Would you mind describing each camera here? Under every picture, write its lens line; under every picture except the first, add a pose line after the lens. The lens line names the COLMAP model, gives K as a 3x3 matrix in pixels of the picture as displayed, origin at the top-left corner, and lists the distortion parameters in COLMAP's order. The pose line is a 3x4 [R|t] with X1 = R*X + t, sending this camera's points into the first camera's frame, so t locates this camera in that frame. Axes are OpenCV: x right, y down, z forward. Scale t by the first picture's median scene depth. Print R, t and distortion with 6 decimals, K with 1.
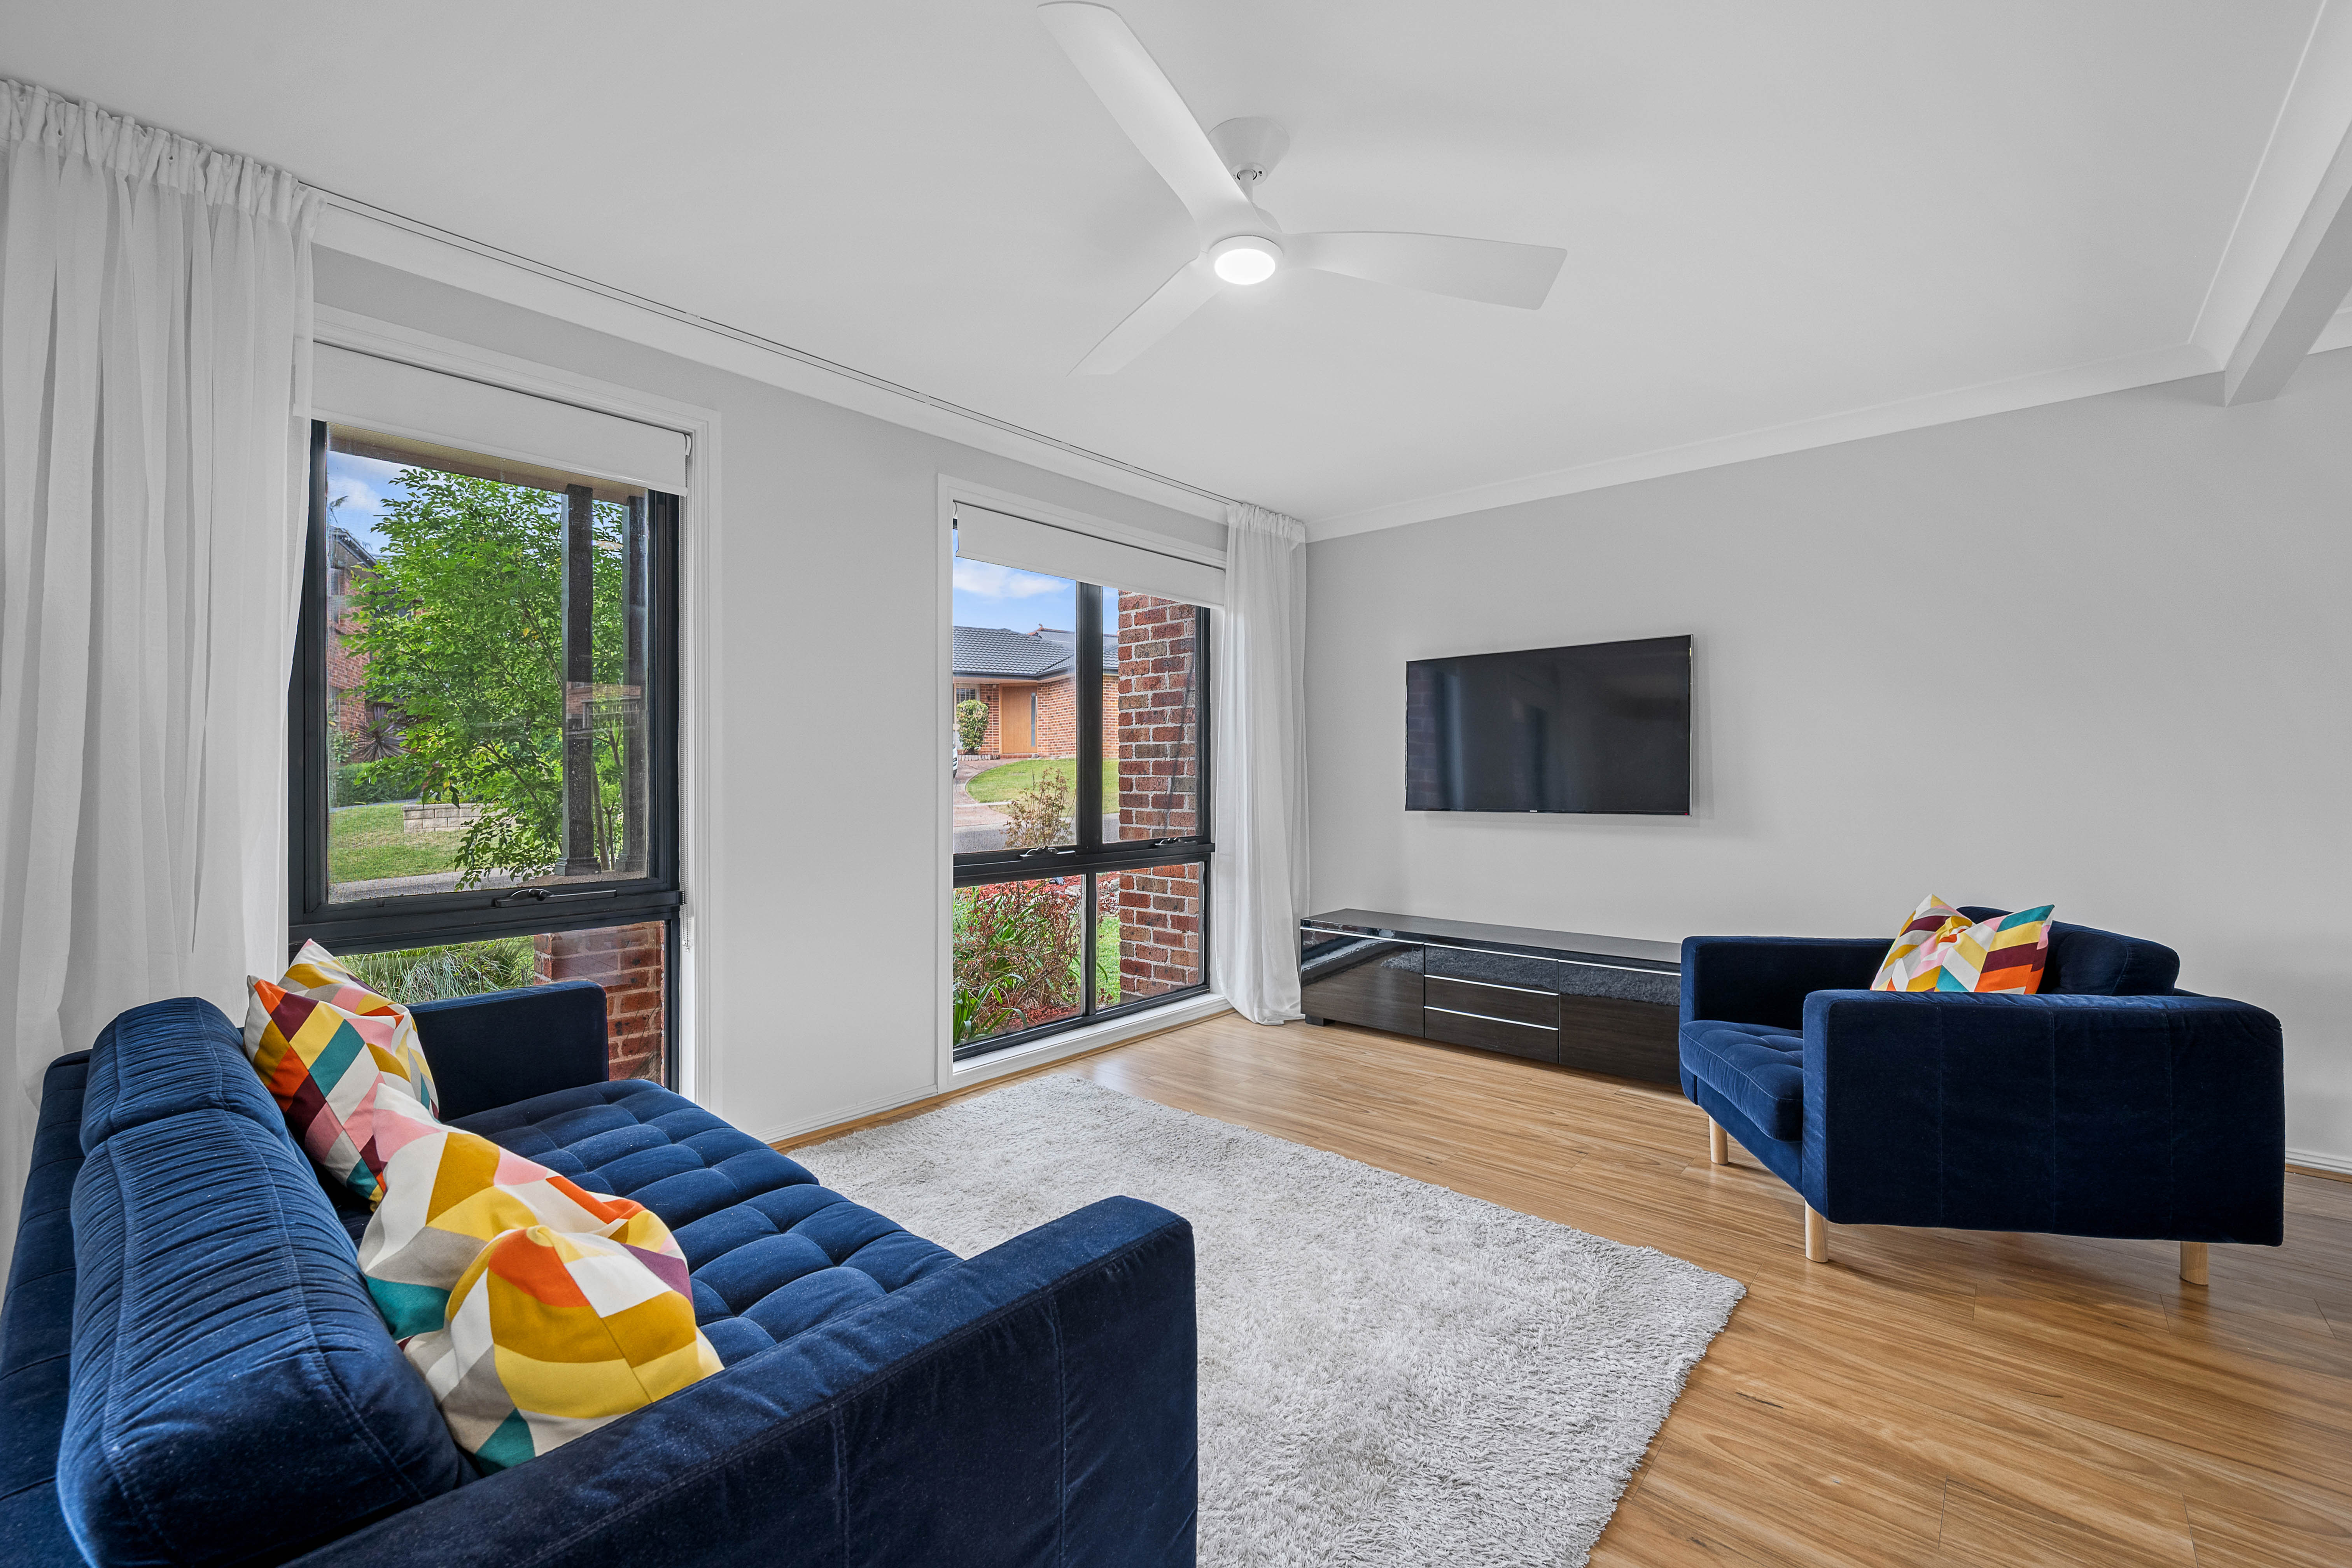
lens RADIAL K [[958.8, 0, 1176.0], [0, 958.8, 784.0], [0, 0, 1]] dist [-0.000956, -0.000145]
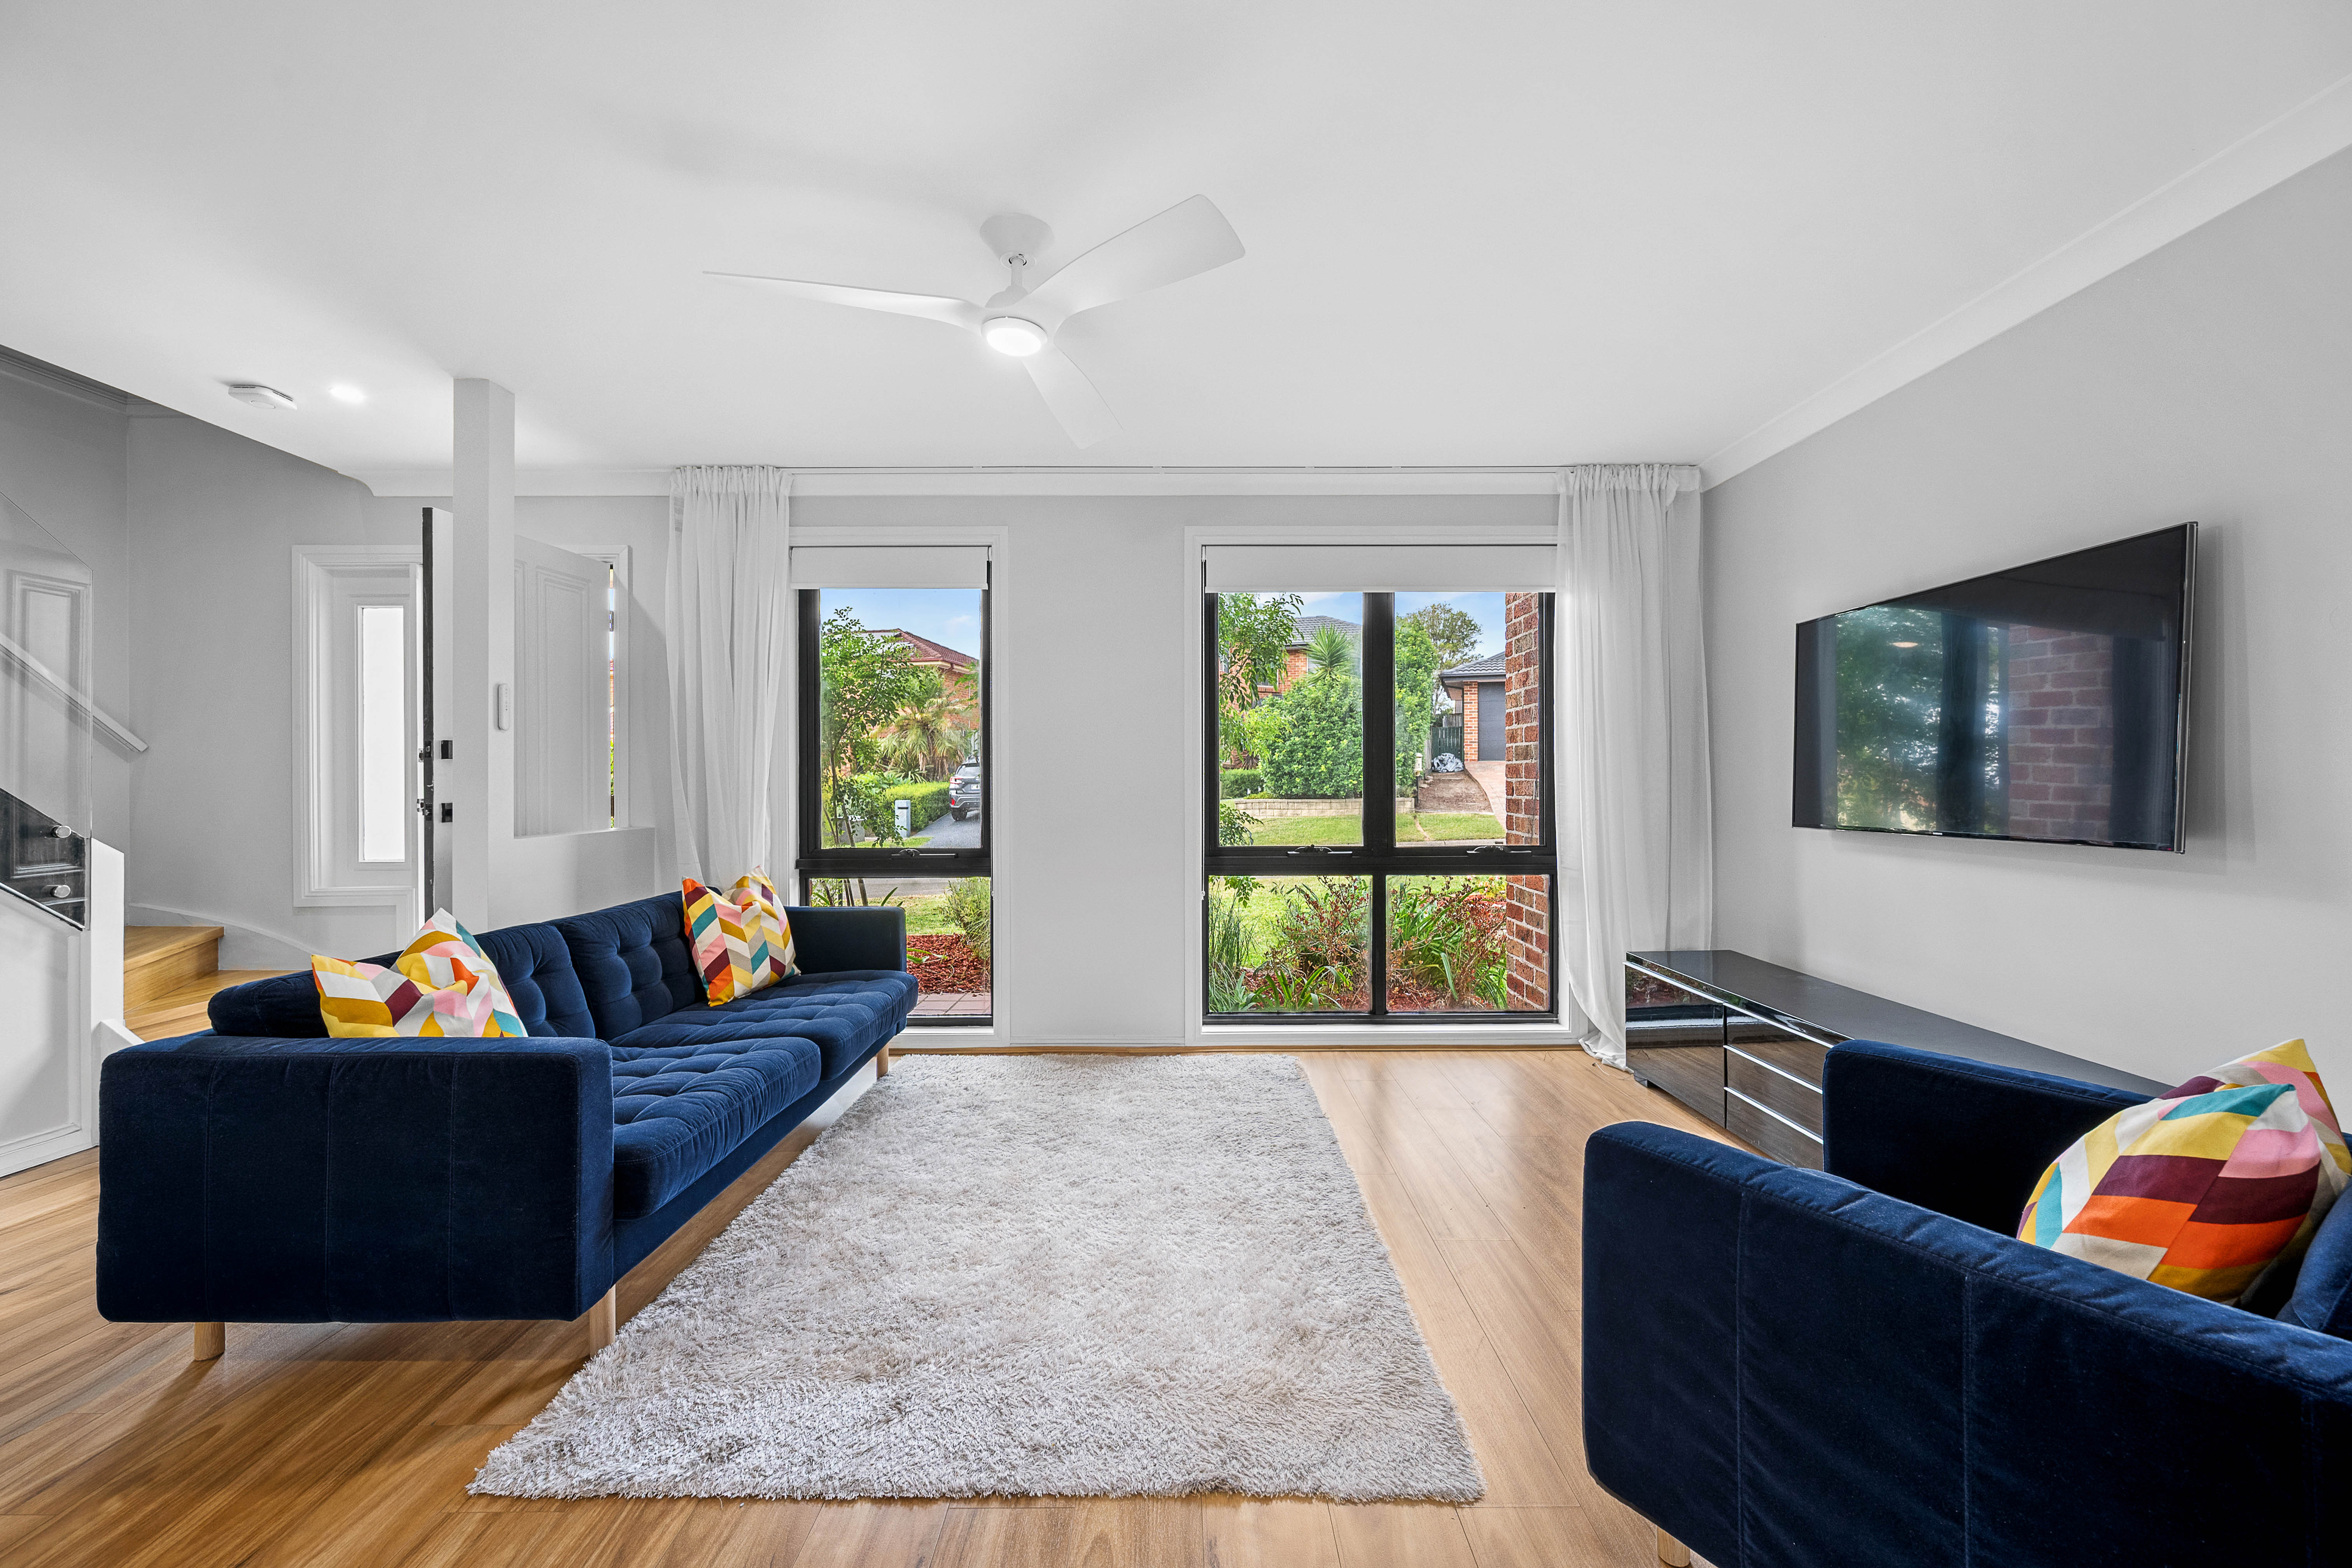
lens RADIAL K [[908.4, 0, 1176.0], [0, 908.4, 784.0], [0, 0, 1]] dist [0.000157, -0.000023]
pose [[0.663950, 0.005489, -0.747756, 0.495565], [-0.008148, 0.999967, 0.000105, -0.002030], [0.747732, 0.006023, 0.663973, 0.200446]]
